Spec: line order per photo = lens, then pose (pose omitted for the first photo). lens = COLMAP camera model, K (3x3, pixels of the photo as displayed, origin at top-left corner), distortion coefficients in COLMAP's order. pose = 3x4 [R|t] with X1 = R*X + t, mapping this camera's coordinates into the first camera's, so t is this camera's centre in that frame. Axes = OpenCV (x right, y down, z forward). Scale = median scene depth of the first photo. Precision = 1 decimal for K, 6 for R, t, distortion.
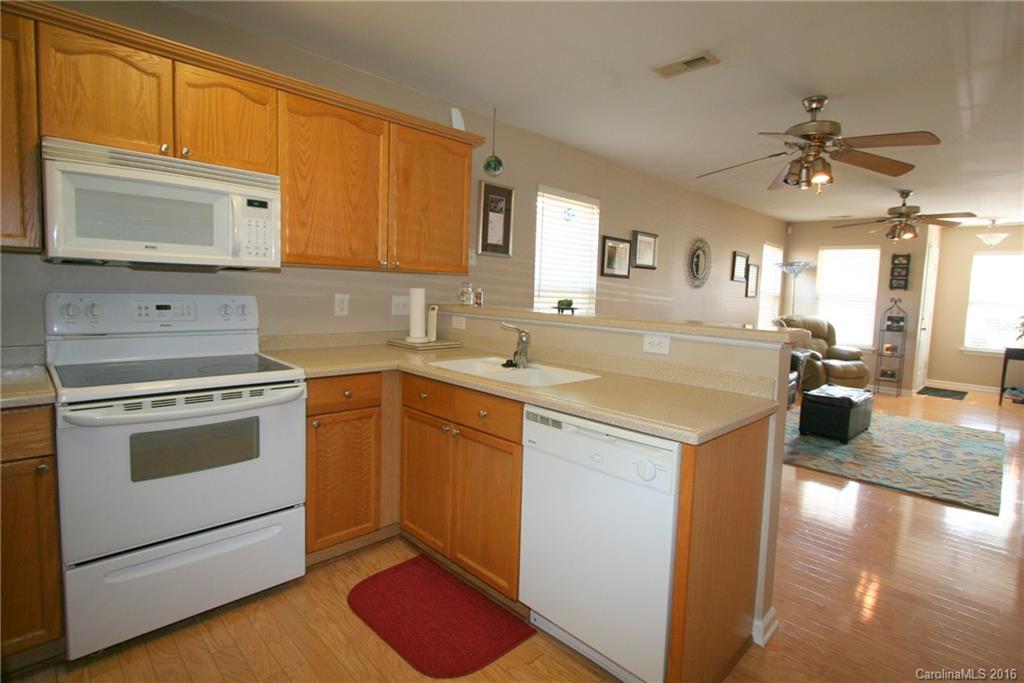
lens RADIAL K [[510.3, 0, 550.7], [0, 510.3, 317.5], [0, 0, 1]] dist [-0.001301, -0.000368]
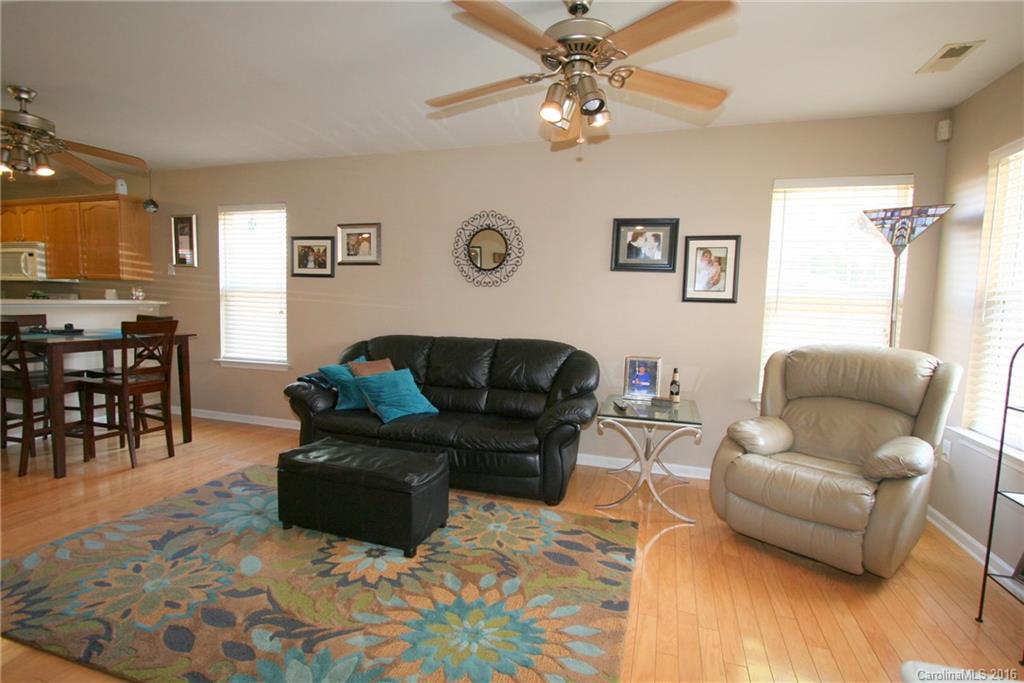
lens RADIAL K [[513.3, 0, 491.7], [0, 513.3, 345.5], [0, 0, 1]] dist [-0.002533, -0.000919]
pose [[0.406696, 0.056801, -0.911796, 0.796000], [-0.058578, 0.997633, 0.036020, -0.002220], [0.911684, 0.038762, 0.409061, 0.622490]]
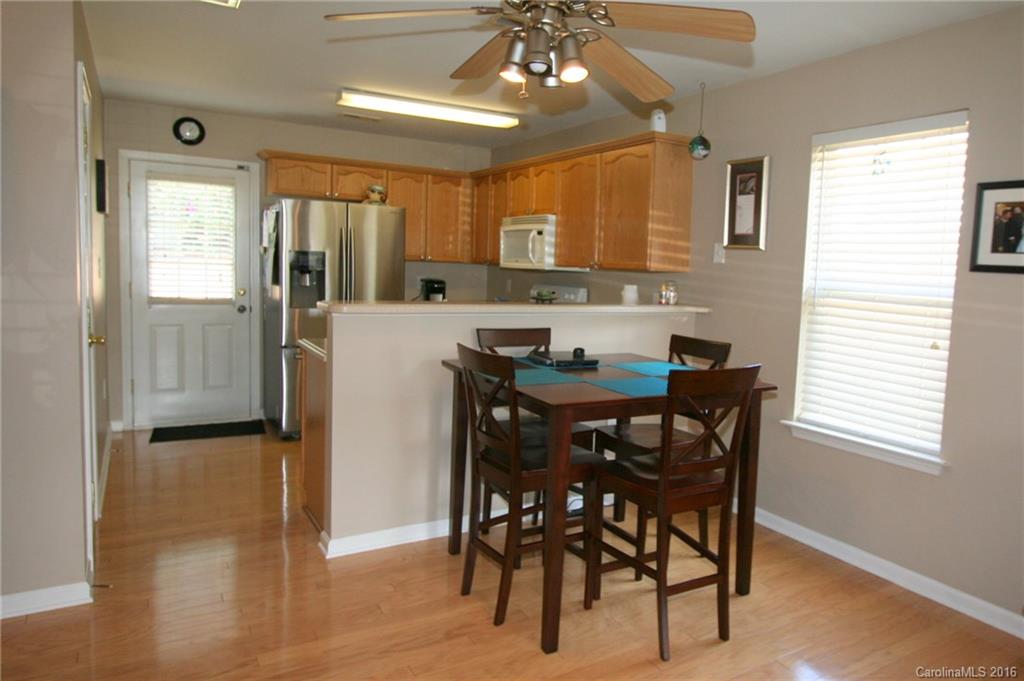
lens RADIAL K [[693.3, 0, 590.4], [0, 693.3, 314.5], [0, 0, 1]] dist [-0.001395, 0.000948]
pose [[-0.231687, 0.026721, -0.972423, 0.520777], [-0.100351, 0.993633, 0.051214, -0.025921], [0.967600, 0.109450, -0.227531, 0.532409]]
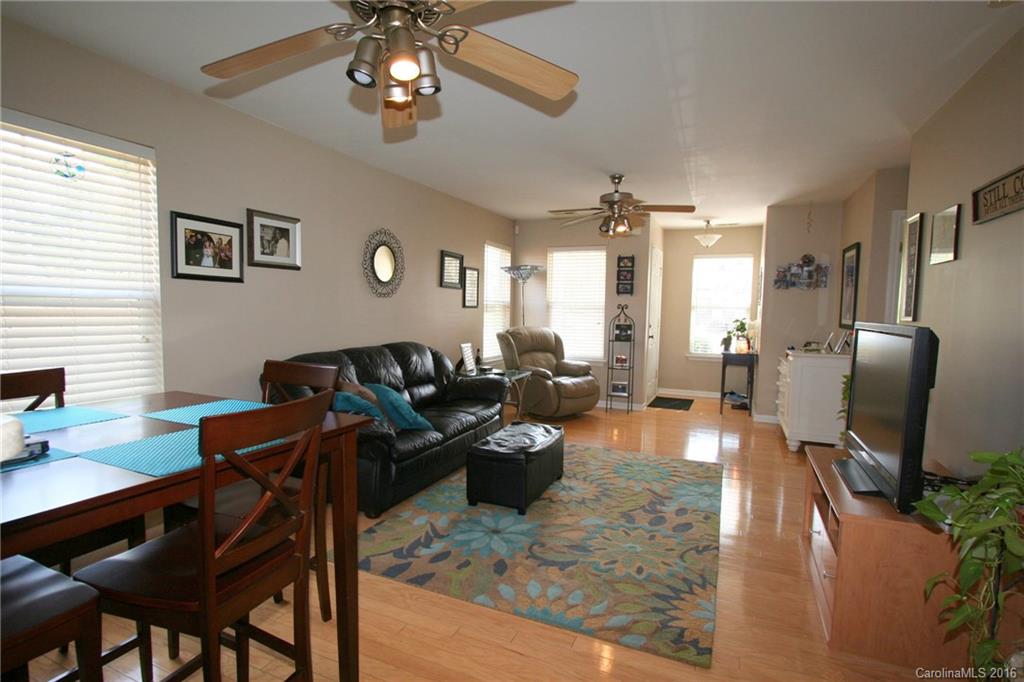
lens RADIAL K [[518.6, 0, 497.5], [0, 518.6, 327.0], [0, 0, 1]] dist [-0.002726, -0.000436]
pose [[0.949998, -0.036925, 0.310066, 0.179430], [0.039709, 0.999208, -0.002671, -0.004131], [-0.309722, 0.014849, 0.950711, 0.194266]]
